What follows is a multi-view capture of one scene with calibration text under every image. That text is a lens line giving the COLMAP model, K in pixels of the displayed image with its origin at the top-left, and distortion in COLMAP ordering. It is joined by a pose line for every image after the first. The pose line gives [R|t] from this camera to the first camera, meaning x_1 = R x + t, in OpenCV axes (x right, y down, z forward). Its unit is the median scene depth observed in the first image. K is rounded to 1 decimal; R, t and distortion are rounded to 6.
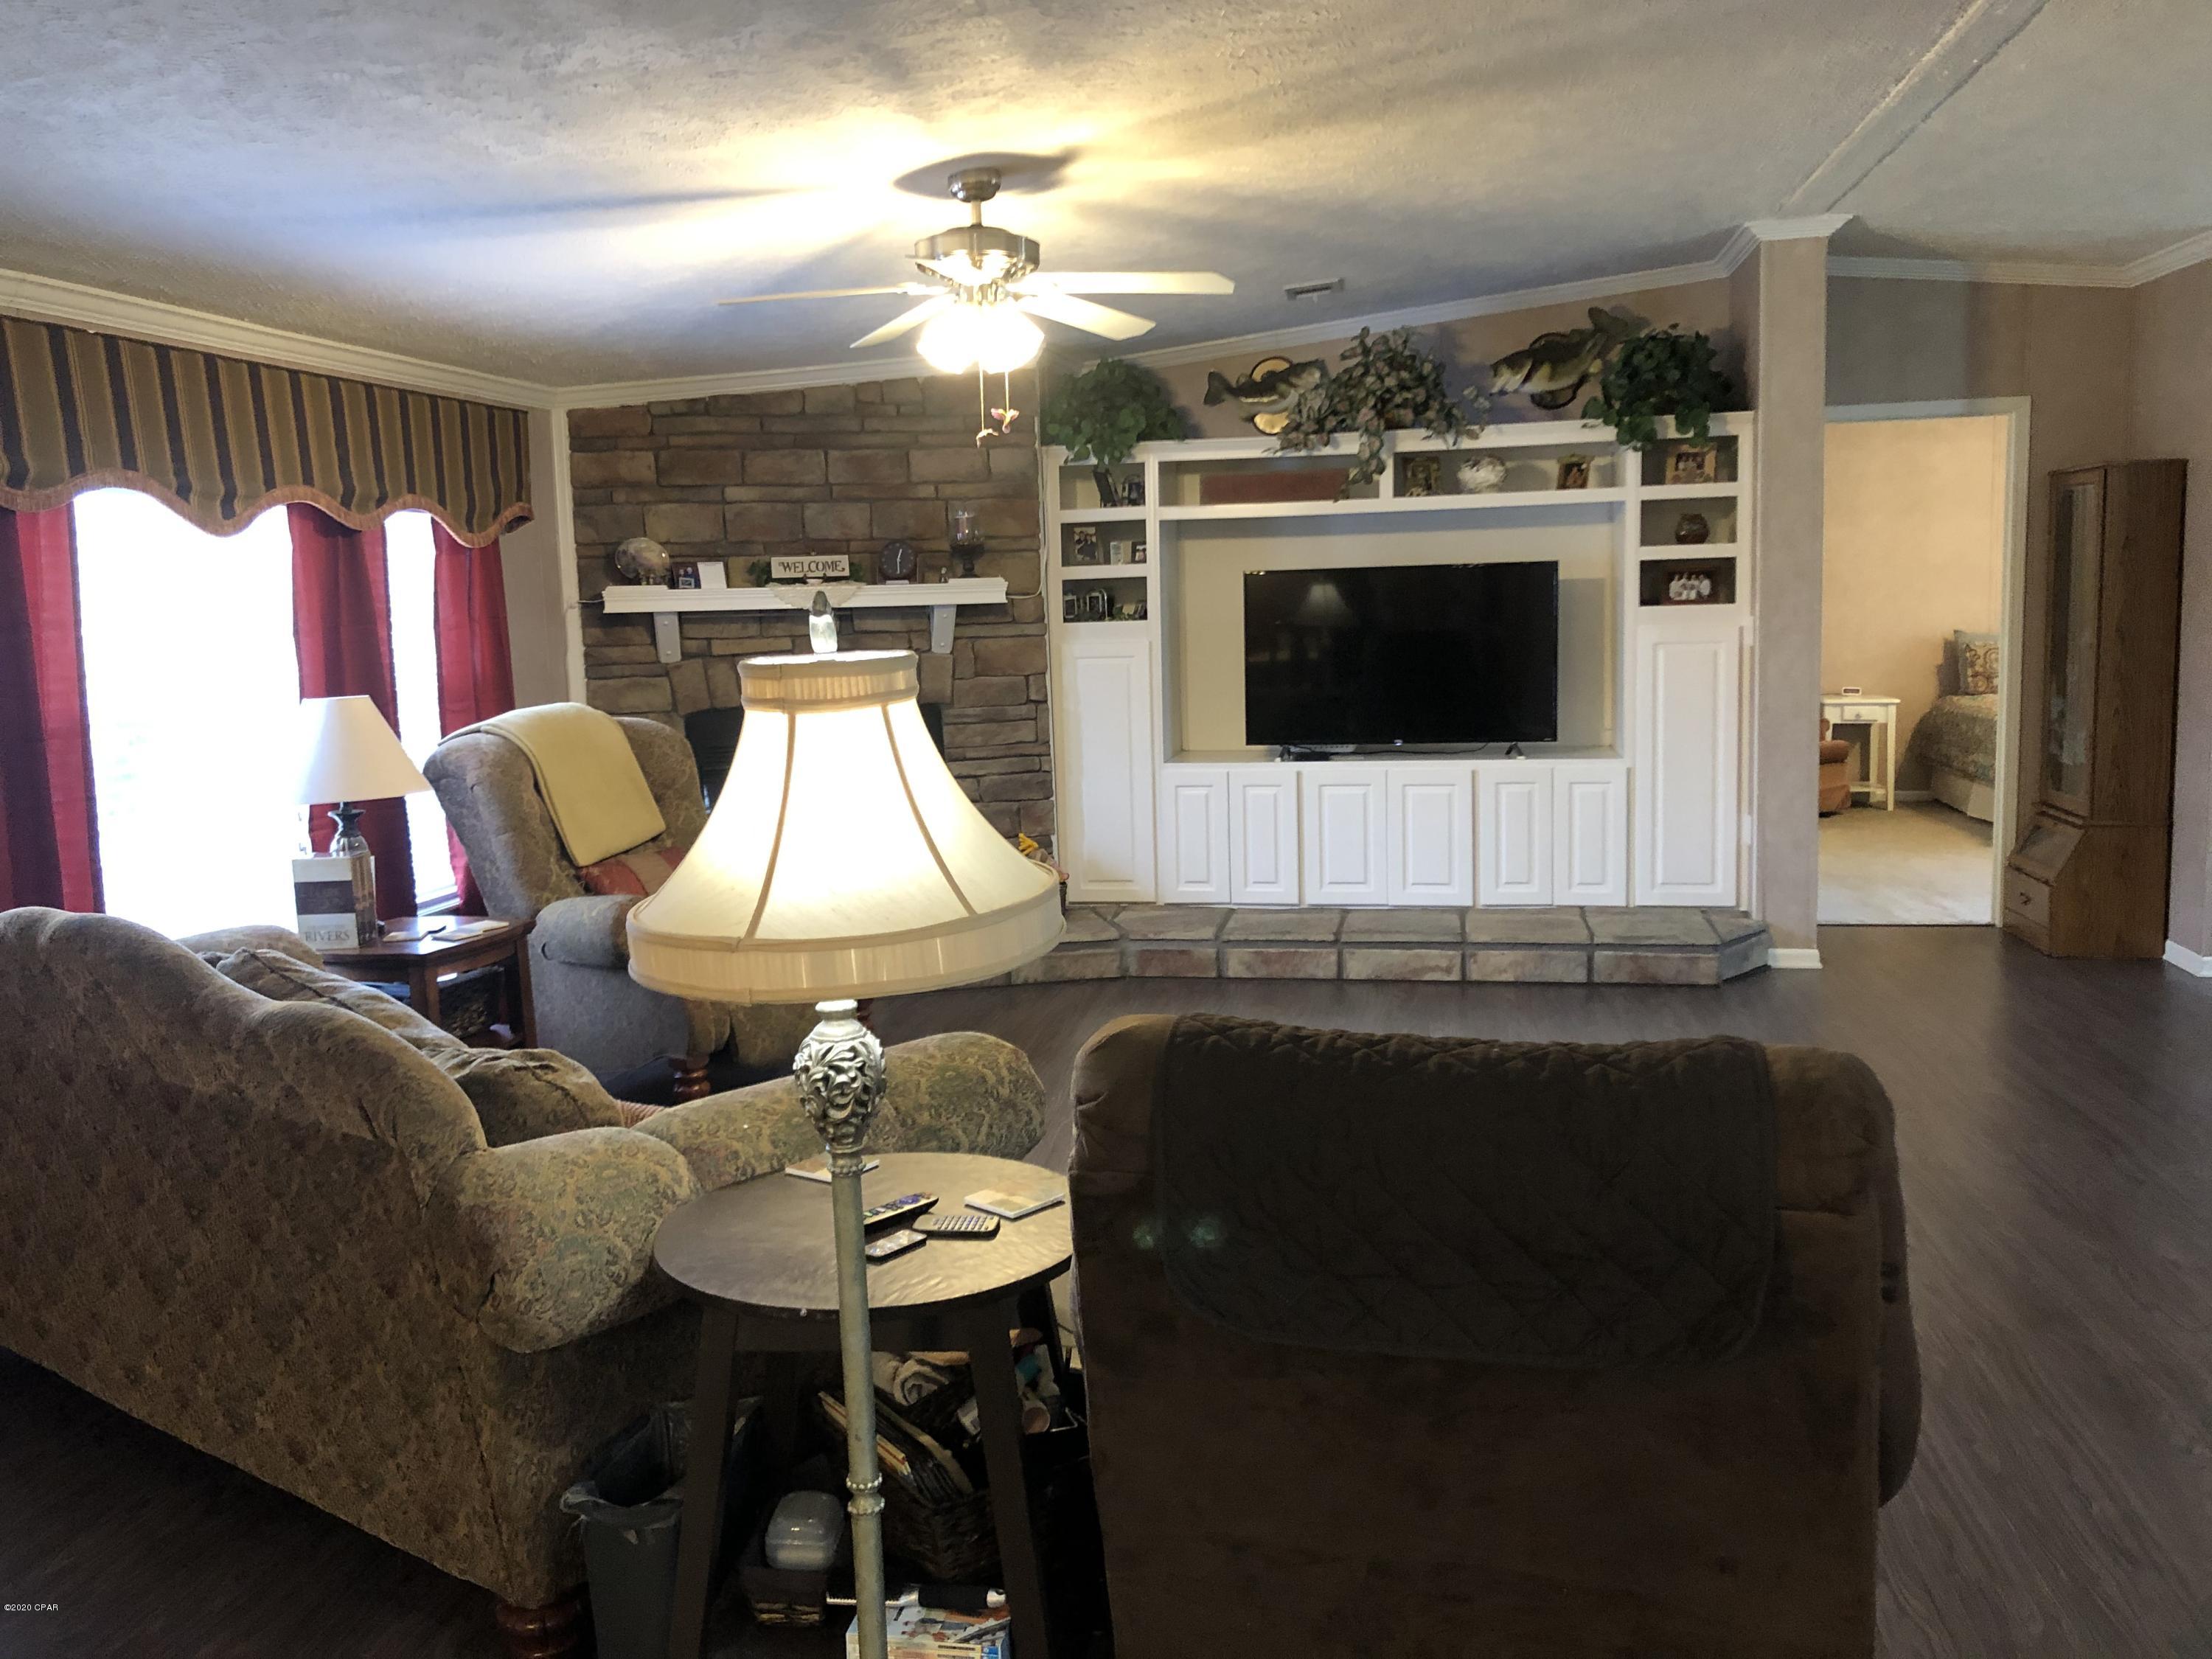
lens RADIAL K [[1798.3, 0, 1106.0], [0, 1798.3, 829.5], [0, 0, 1]] dist [0.100404, -0.188883]
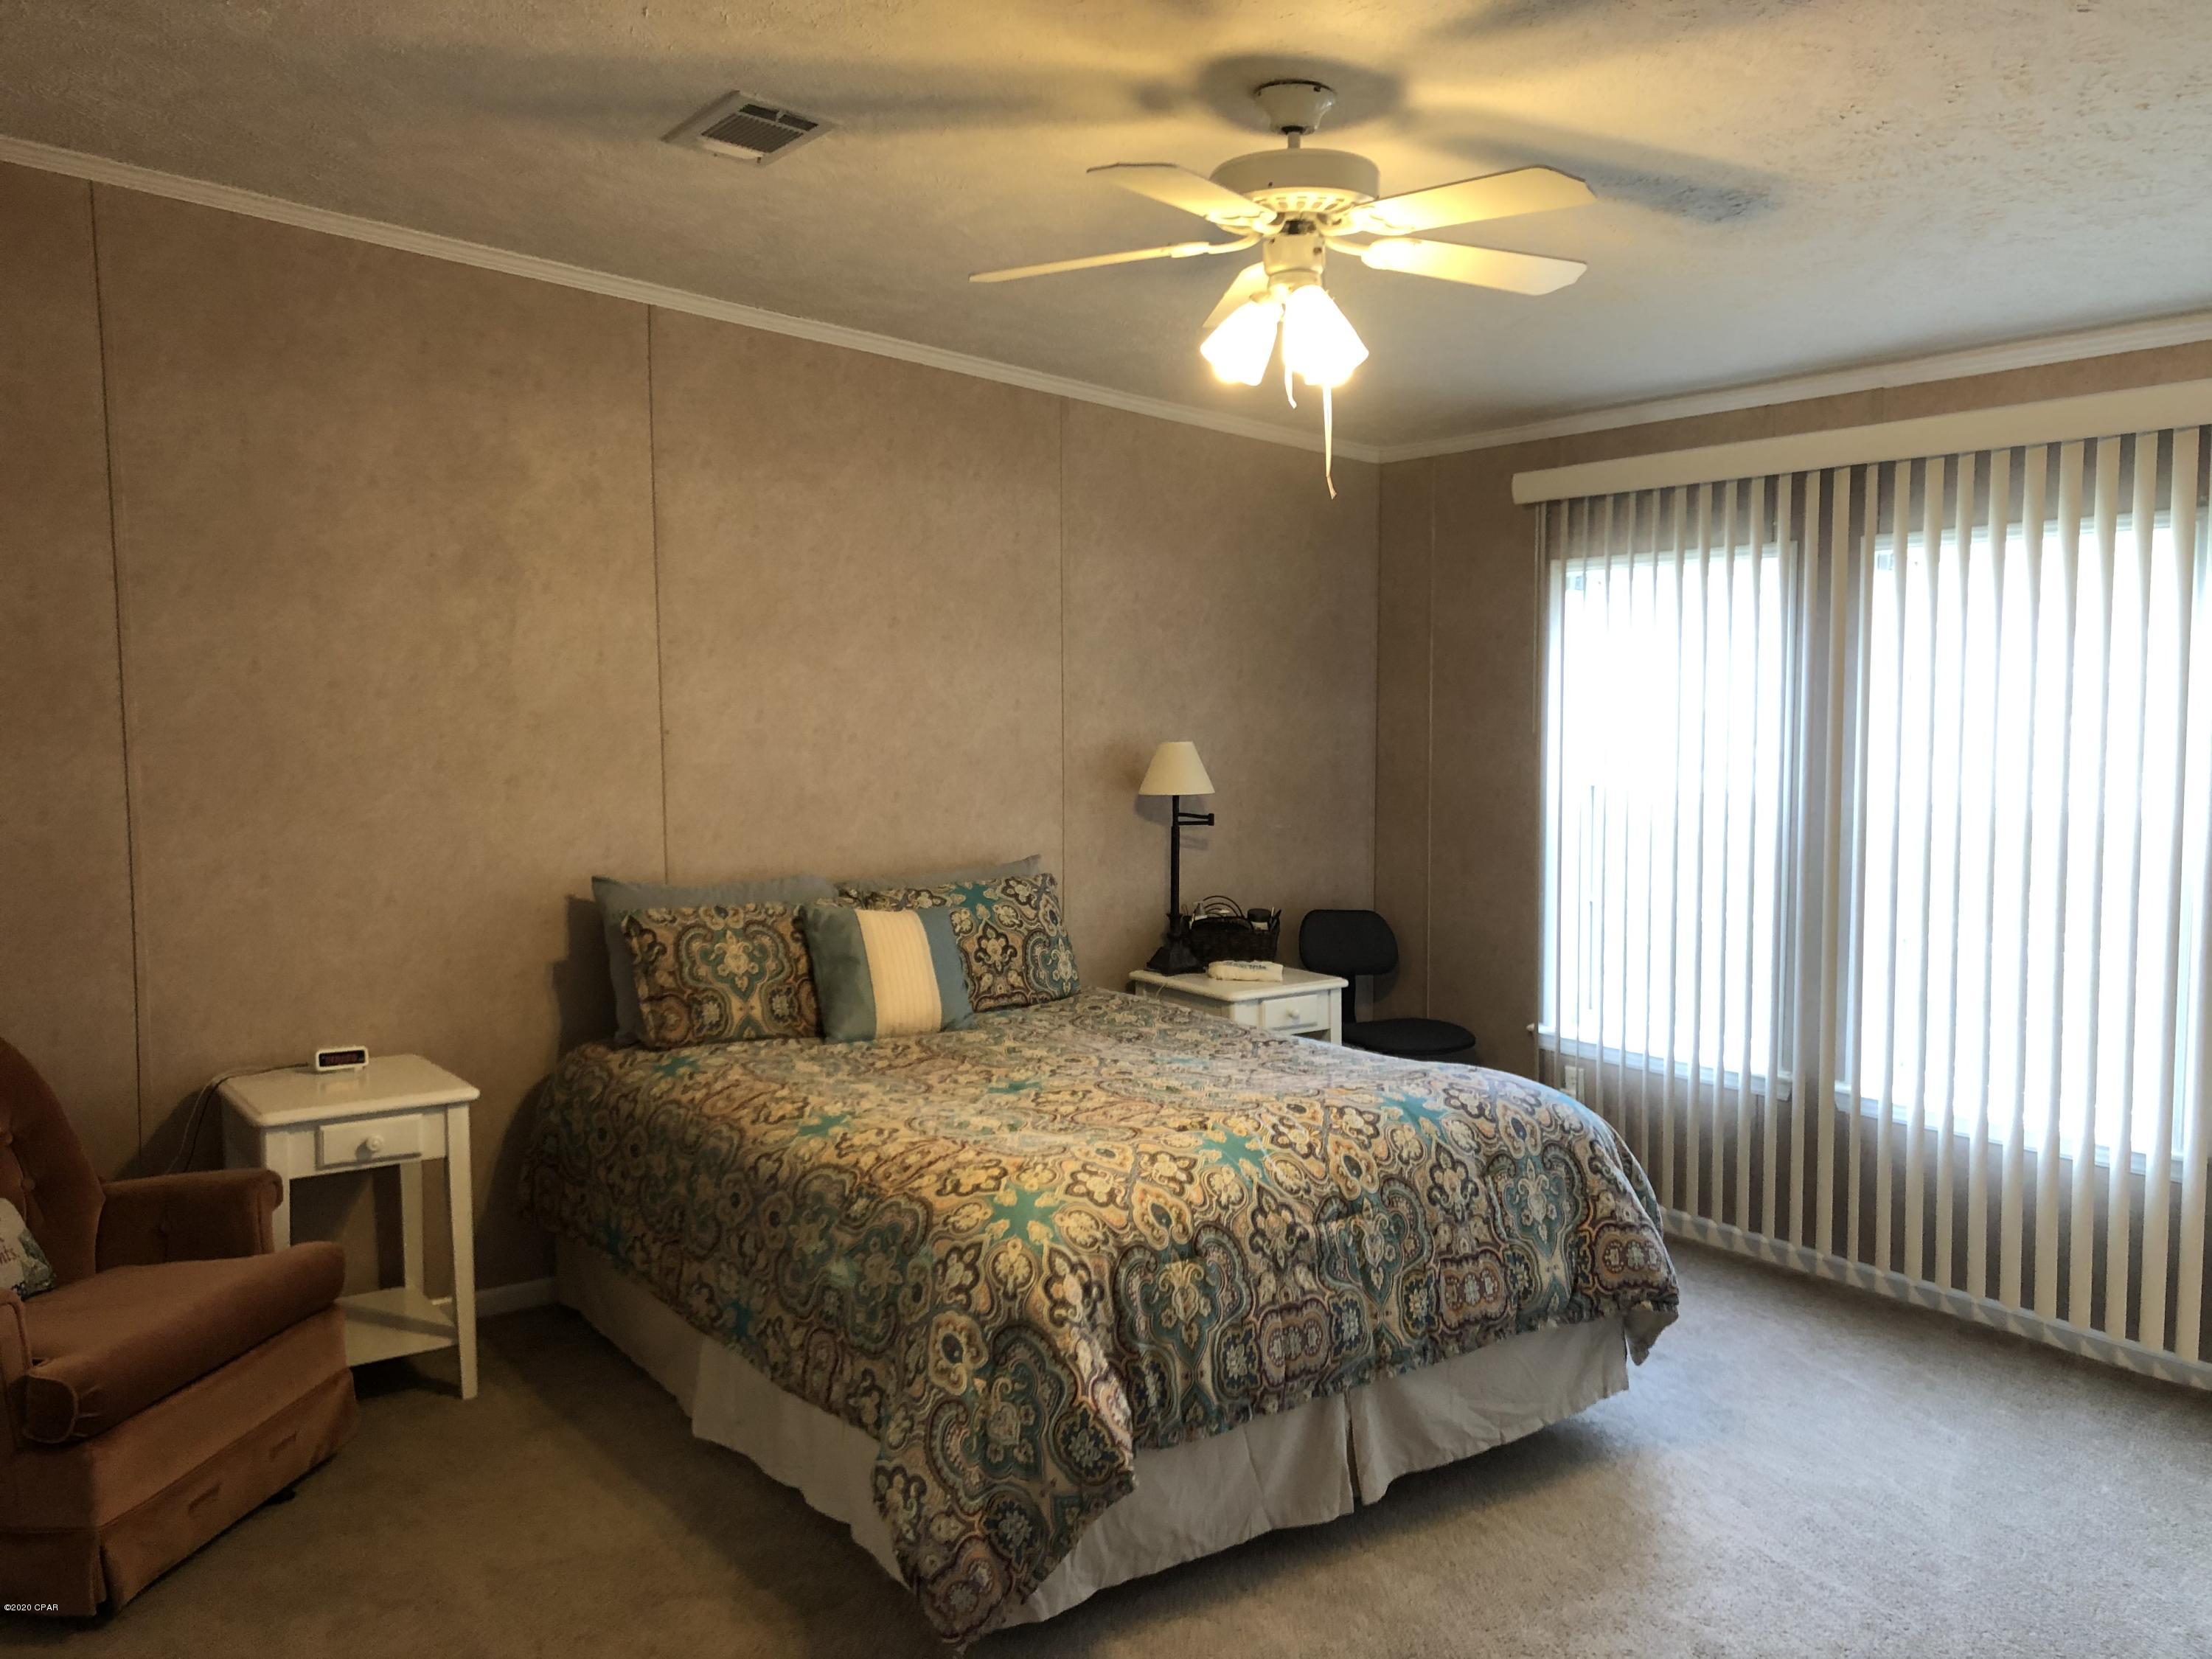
lens RADIAL K [[1798.3, 0, 1106.0], [0, 1798.3, 829.5], [0, 0, 1]] dist [0.100404, -0.188883]
pose [[0.695784, -0.040760, 0.717093, 0.405760], [0.082466, 0.996319, -0.023385, -0.156146], [-0.713501, 0.075407, 0.696585, 0.998026]]
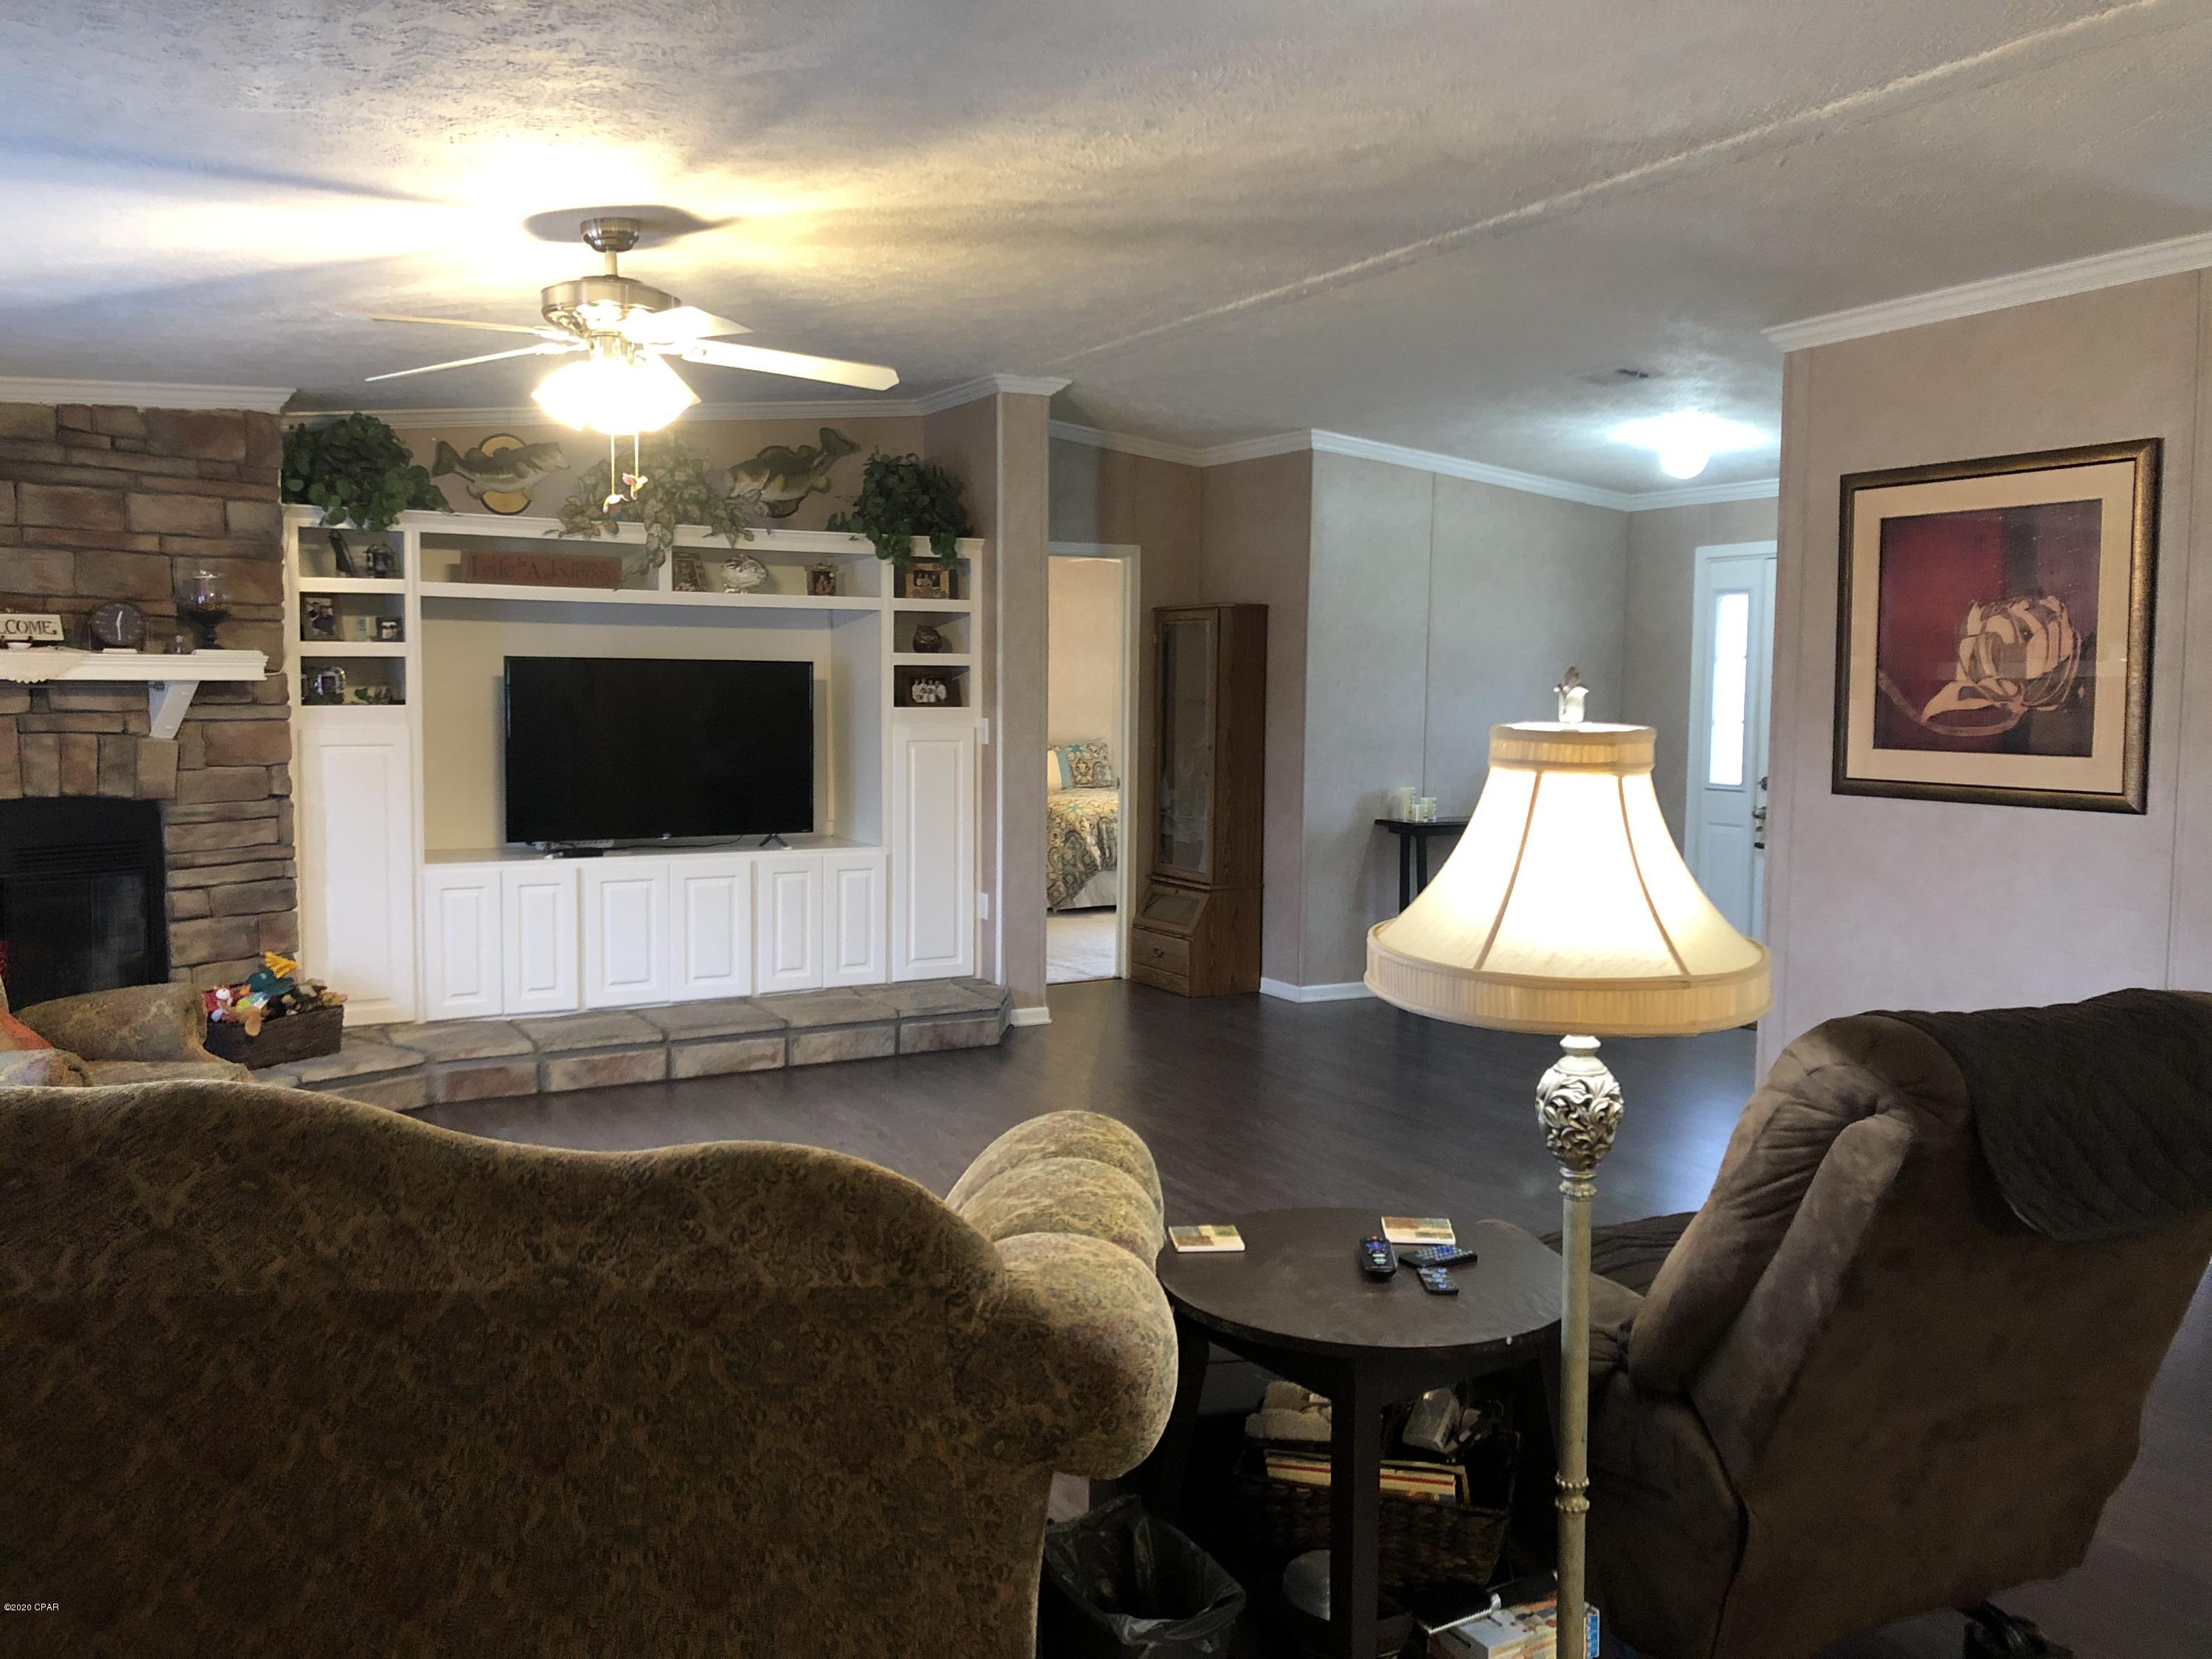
lens RADIAL K [[1798.3, 0, 1106.0], [0, 1798.3, 829.5], [0, 0, 1]] dist [0.100404, -0.188883]
pose [[0.763942, -0.018657, 0.645016, -0.305834], [0.055815, 0.997746, -0.037246, -0.001630], [-0.642867, 0.064455, 0.763261, 0.093761]]
